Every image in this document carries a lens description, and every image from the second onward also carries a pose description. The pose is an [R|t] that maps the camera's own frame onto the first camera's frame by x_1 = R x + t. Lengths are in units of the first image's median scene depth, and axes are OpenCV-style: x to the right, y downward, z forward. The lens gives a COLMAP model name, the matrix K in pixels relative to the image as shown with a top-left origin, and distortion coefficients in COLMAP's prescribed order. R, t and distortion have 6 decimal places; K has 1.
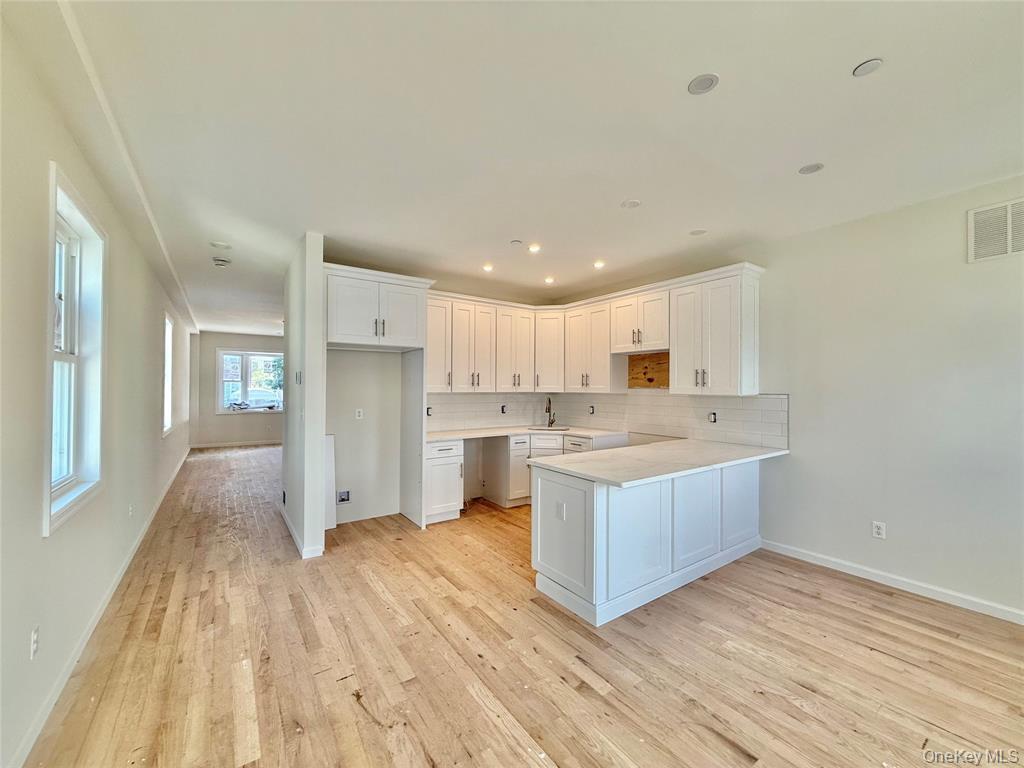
lens RADIAL K [[406.9, 0, 509.3], [0, 406.9, 384.8], [0, 0, 1]] dist [0.000329, 0.000158]
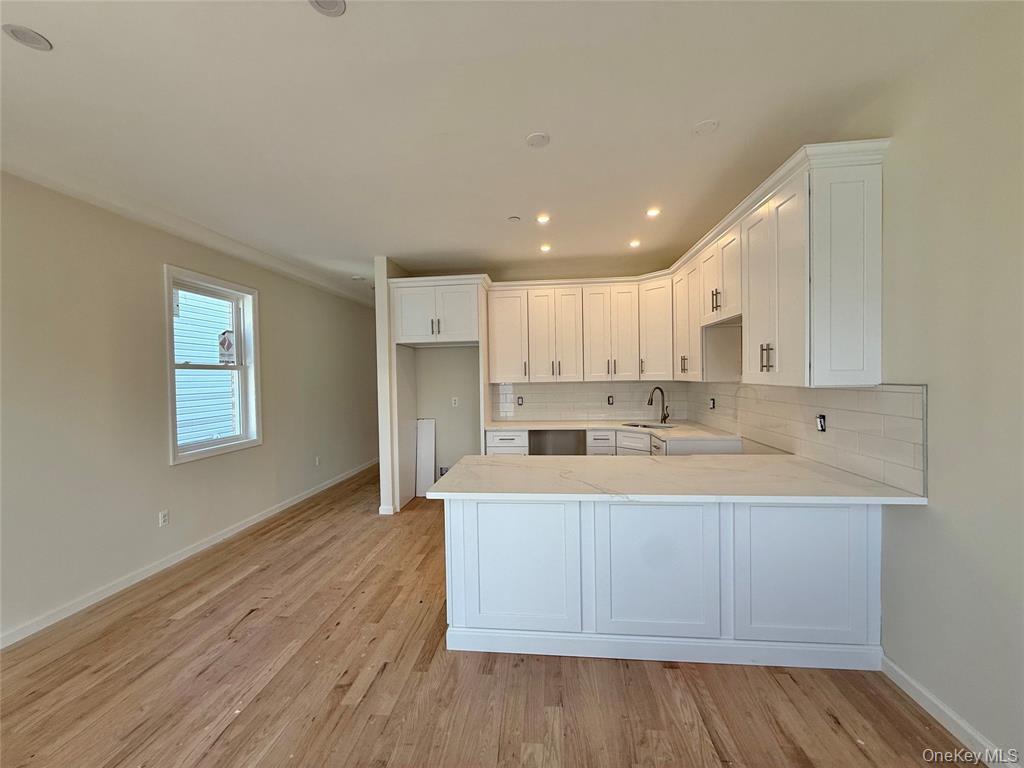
lens RADIAL K [[406.6, 0, 512.0], [0, 406.6, 384.0], [0, 0, 1]] dist [-0.000682, -0.000031]
pose [[0.754181, -0.005026, -0.656648, 0.602393], [0.027881, 0.999314, 0.024375, -0.003153], [0.656075, -0.036691, 0.753804, 0.292403]]
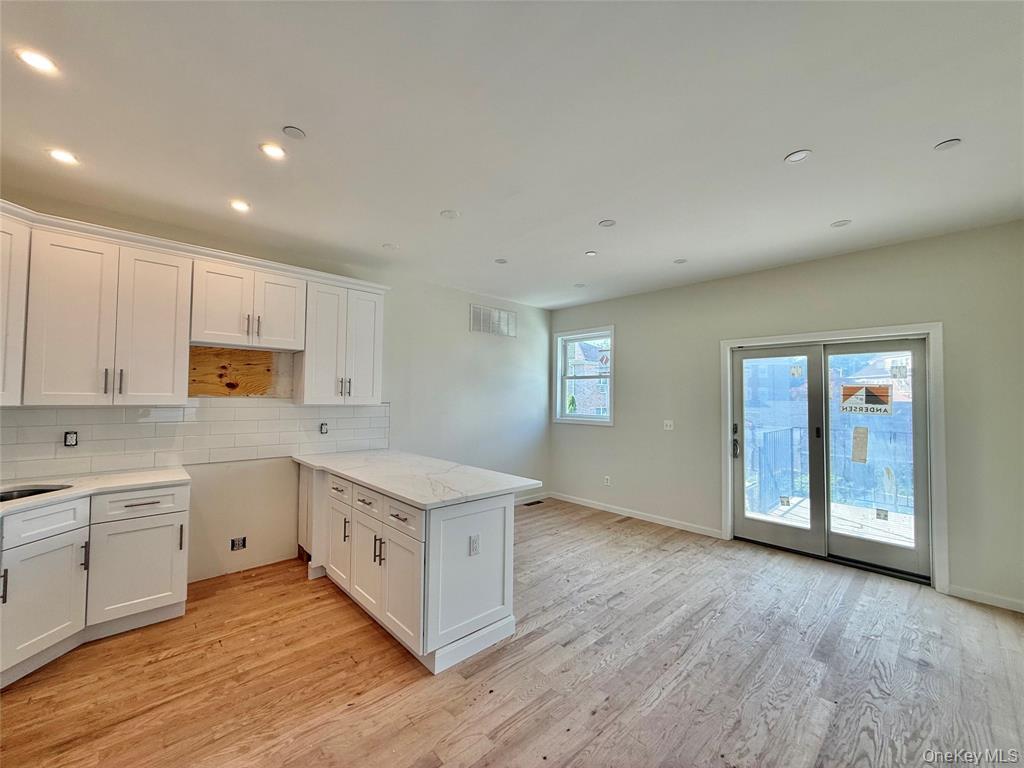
lens RADIAL K [[406.9, 0, 509.3], [0, 406.9, 384.8], [0, 0, 1]] dist [0.000329, 0.000158]
pose [[-0.132344, 0.025517, 0.990875, -0.544832], [-0.020489, 0.999385, -0.028473, -0.003200], [-0.990992, -0.024070, -0.131740, 0.770144]]
